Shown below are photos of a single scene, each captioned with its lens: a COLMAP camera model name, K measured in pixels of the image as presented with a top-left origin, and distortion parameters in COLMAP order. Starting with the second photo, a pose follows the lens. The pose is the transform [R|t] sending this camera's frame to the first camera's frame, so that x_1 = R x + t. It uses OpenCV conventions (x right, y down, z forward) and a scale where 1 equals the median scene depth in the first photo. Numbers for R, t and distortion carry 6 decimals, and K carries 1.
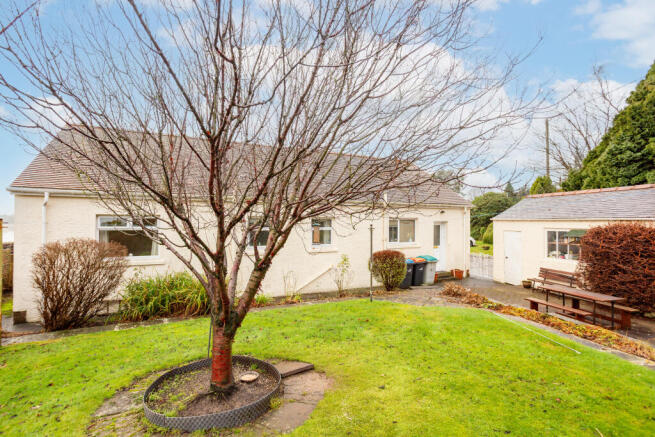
lens RADIAL K [[292.3, 0, 329.2], [0, 292.3, 220.5], [0, 0, 1]] dist [0.001499, 0.000458]
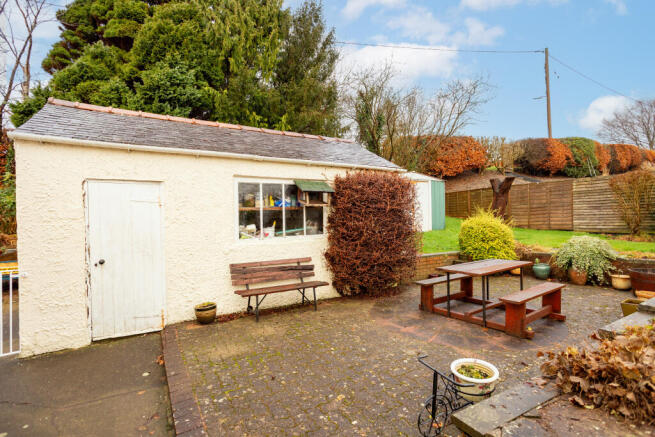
lens RADIAL K [[292.3, 0, 329.2], [0, 292.3, 220.5], [0, 0, 1]] dist [0.001499, 0.000458]
pose [[-0.257179, 0.007680, 0.966333, 0.267013], [0.002204, 0.999970, -0.007361, 0.100559], [-0.966361, 0.000237, -0.257188, 0.989102]]
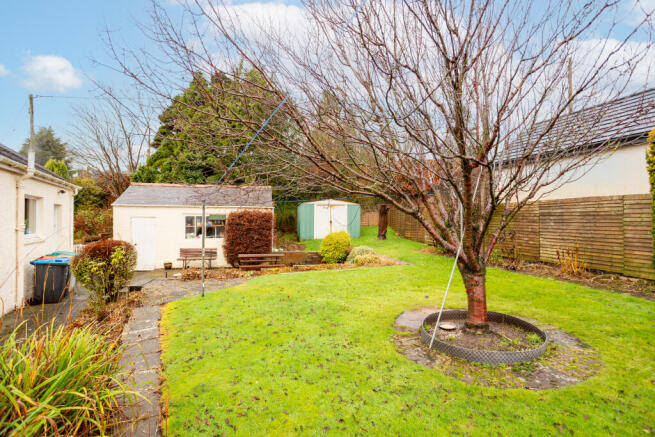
lens RADIAL K [[292.3, 0, 329.2], [0, 292.3, 220.5], [0, 0, 1]] dist [0.001499, 0.000458]
pose [[0.071969, 0.003564, 0.997400, -0.355305], [-0.025458, 0.999674, -0.001735, 0.042290], [-0.997082, -0.025267, 0.072037, 0.362817]]
